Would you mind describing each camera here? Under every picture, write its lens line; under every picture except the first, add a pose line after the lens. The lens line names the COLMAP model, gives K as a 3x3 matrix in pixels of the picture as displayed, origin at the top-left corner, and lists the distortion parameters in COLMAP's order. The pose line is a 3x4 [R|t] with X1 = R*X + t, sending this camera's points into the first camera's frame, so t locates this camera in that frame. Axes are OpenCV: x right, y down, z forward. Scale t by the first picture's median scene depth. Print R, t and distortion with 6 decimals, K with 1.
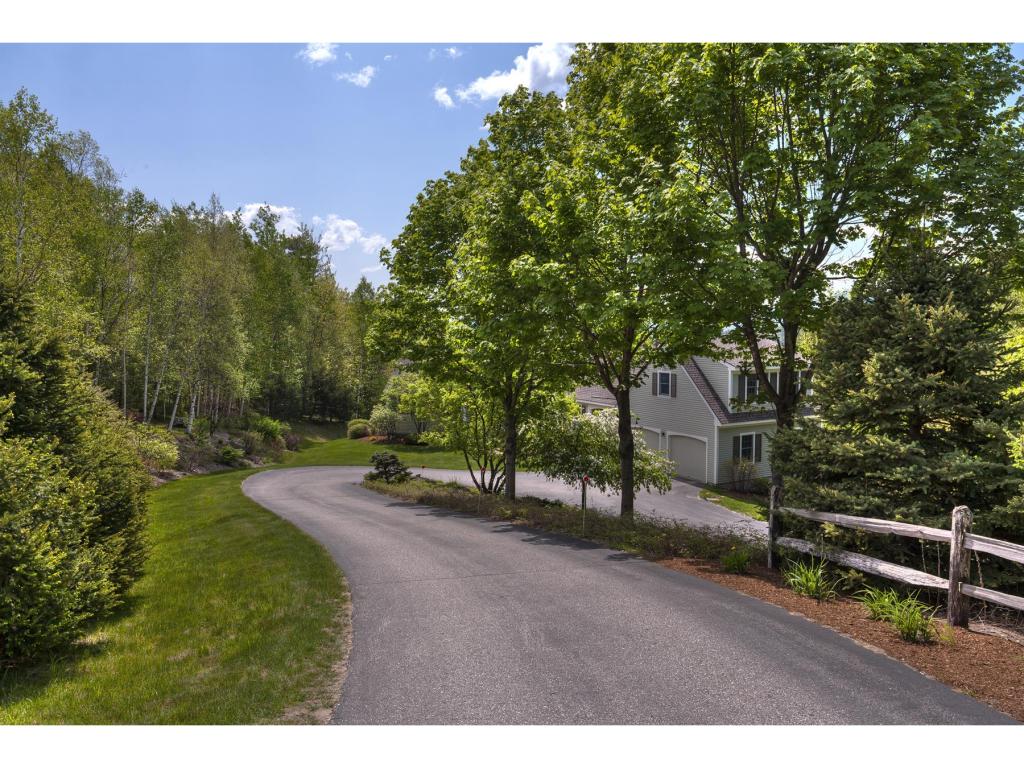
lens RADIAL K [[761.5, 0, 512.0], [0, 761.5, 384.0], [0, 0, 1]] dist [0.004526, 0.002352]
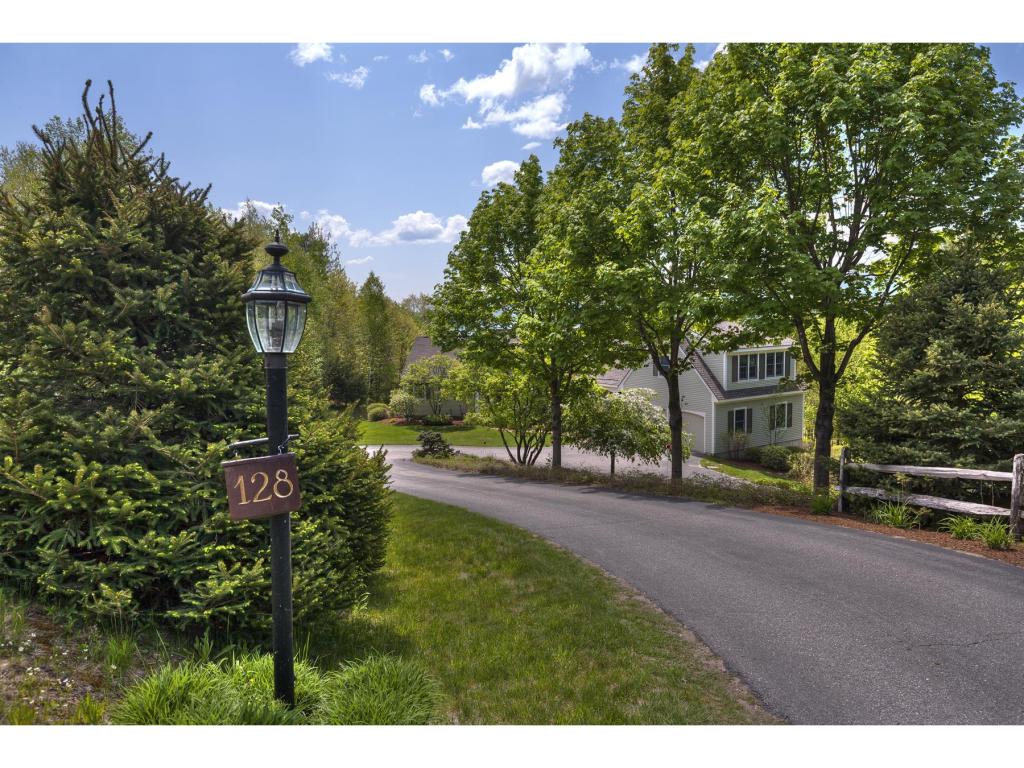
lens RADIAL K [[714.5, 0, 512.0], [0, 714.5, 384.0], [0, 0, 1]] dist [0.001117, -0.004132]
pose [[0.999411, -0.021417, 0.026808, -0.135172], [0.020789, 0.999507, 0.023511, -0.005167], [-0.027298, -0.022940, 0.999364, -0.094727]]
